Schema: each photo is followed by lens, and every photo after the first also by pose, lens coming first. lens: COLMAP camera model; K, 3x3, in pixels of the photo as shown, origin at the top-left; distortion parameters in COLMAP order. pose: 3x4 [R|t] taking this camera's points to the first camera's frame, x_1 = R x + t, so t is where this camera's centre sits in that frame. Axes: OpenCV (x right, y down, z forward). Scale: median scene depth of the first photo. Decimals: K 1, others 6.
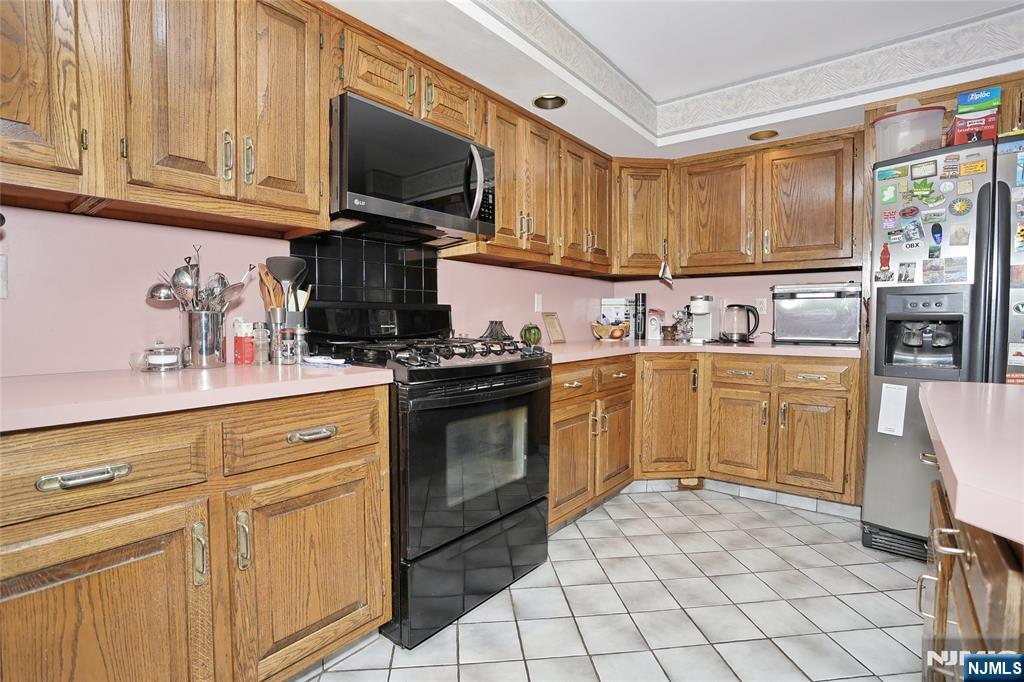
lens RADIAL K [[500.5, 0, 512.0], [0, 500.5, 341.0], [0, 0, 1]] dist [-0.078020, 0.032473]
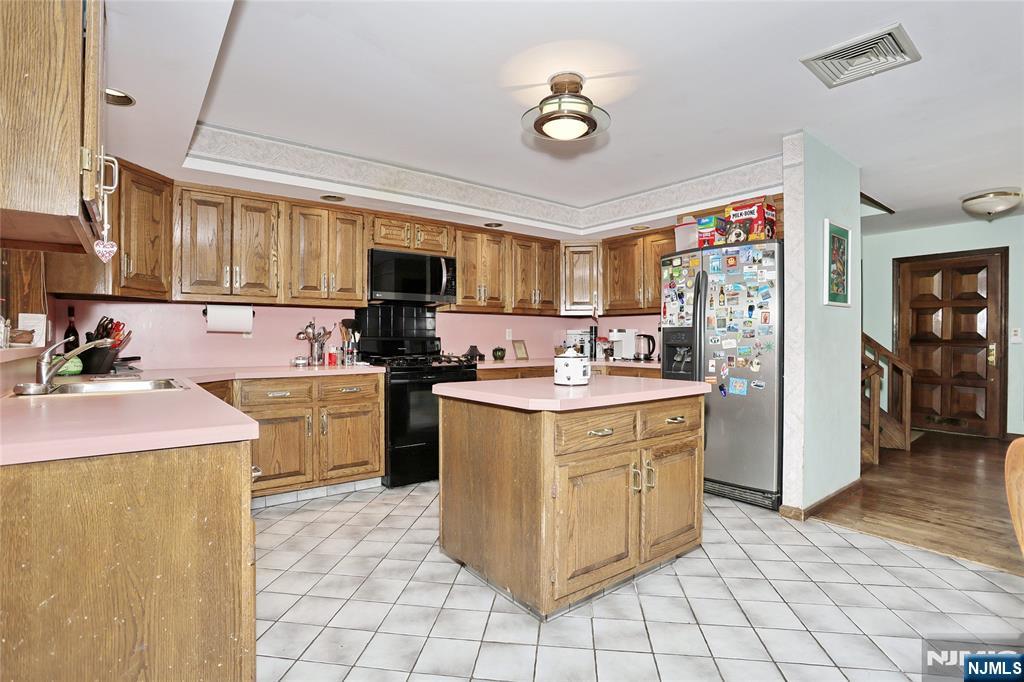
lens RADIAL K [[500.5, 0, 512.0], [0, 500.5, 341.0], [0, 0, 1]] dist [-0.078020, 0.032473]
pose [[0.974687, 0.000629, -0.223575, 0.771153], [-0.009600, 0.999192, -0.039041, 0.015960], [0.223370, 0.040199, 0.973905, -1.051588]]
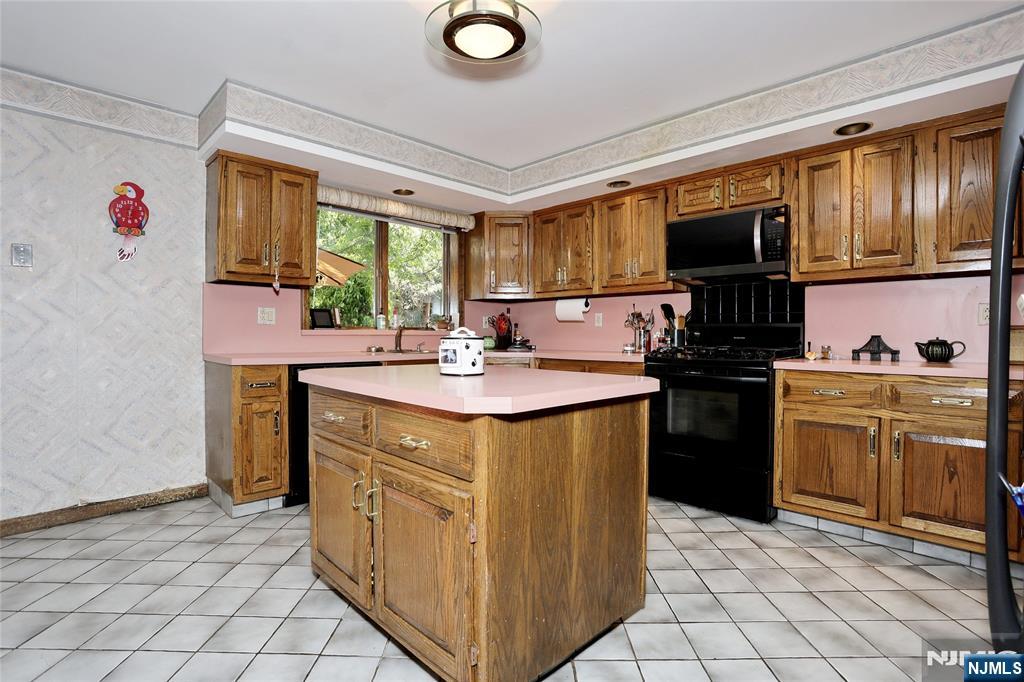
lens RADIAL K [[500.5, 0, 512.0], [0, 500.5, 341.0], [0, 0, 1]] dist [-0.078020, 0.032473]
pose [[-0.114853, 0.009765, -0.993335, 1.675551], [-0.048120, 0.998723, 0.015382, -0.010338], [0.992216, 0.049565, -0.114236, 0.568635]]
